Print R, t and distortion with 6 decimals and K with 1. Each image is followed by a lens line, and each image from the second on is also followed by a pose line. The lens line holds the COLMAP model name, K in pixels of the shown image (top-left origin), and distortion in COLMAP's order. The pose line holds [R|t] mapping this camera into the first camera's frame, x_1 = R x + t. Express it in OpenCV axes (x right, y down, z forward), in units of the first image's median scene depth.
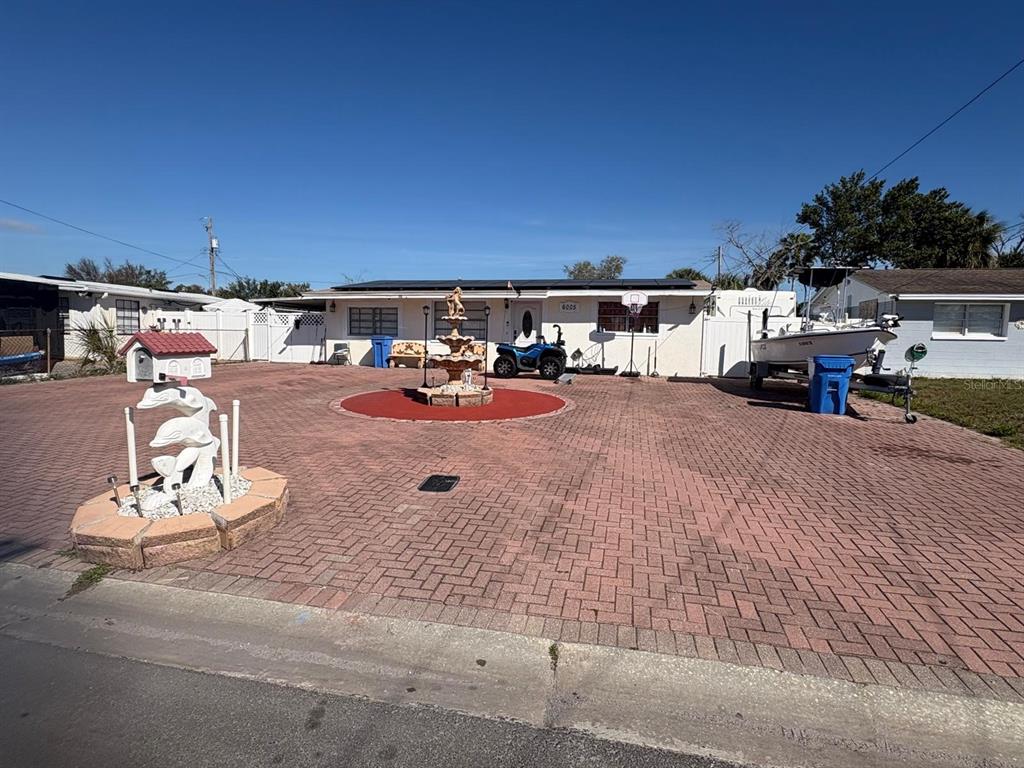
lens RADIAL K [[538.6, 0, 510.2], [0, 538.6, 390.3], [0, 0, 1]] dist [-0.008804, 0.002785]
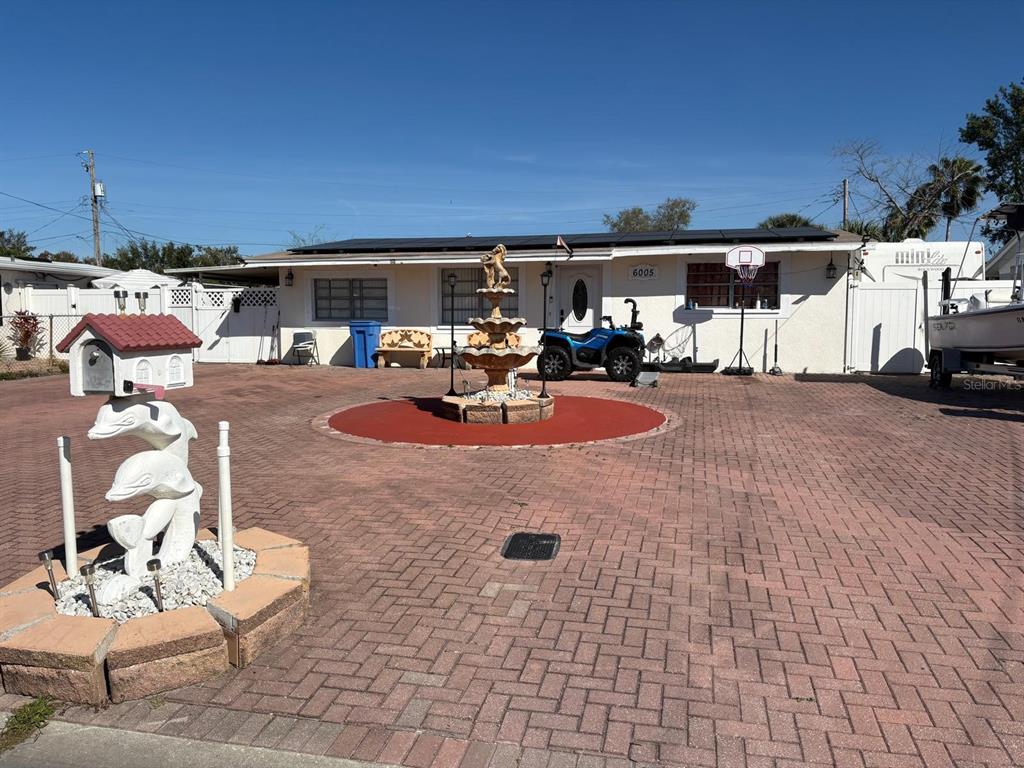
lens RADIAL K [[780.0, 0, 513.7], [0, 780.0, 387.2], [0, 0, 1]] dist [0.055620, -0.078005]
pose [[0.999808, -0.016841, -0.010012, -0.050183], [0.016703, 0.999767, -0.013676, -0.001076], [0.010240, 0.013506, 0.999856, 0.026306]]
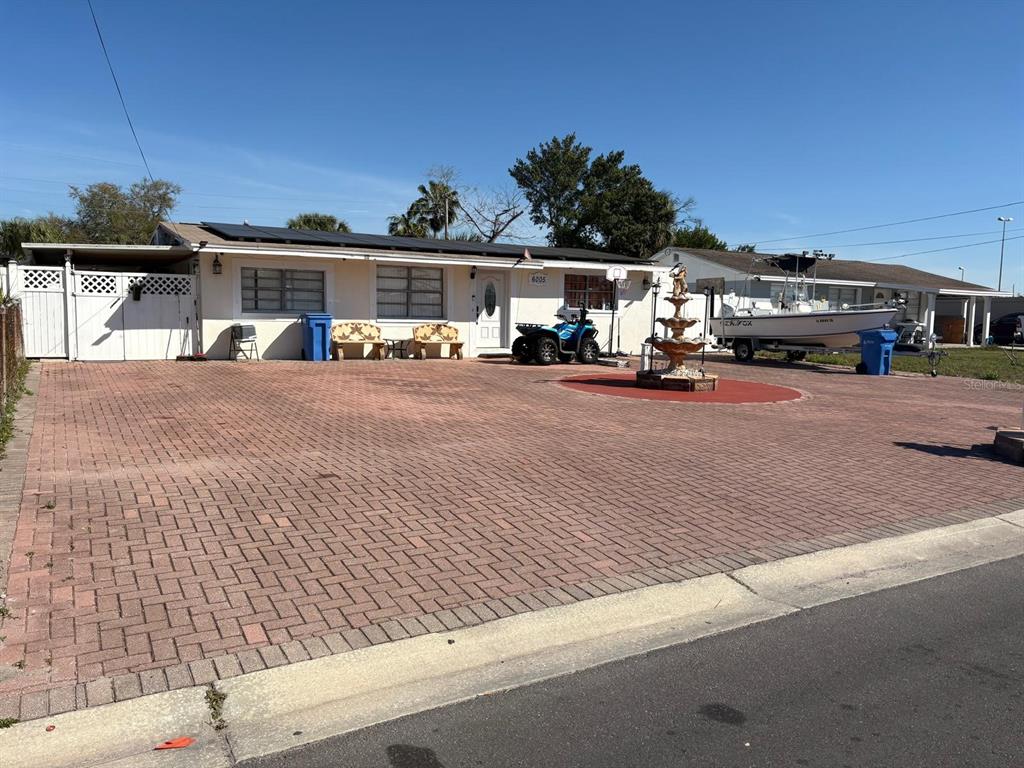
lens RADIAL K [[780.0, 0, 520.6], [0, 780.0, 384.6], [0, 0, 1]] dist [0.055620, -0.078005]
pose [[0.729560, -0.066103, 0.680714, -0.849332], [0.063960, 0.997551, 0.028321, -0.027603], [-0.680919, 0.022876, 0.732001, 0.131304]]
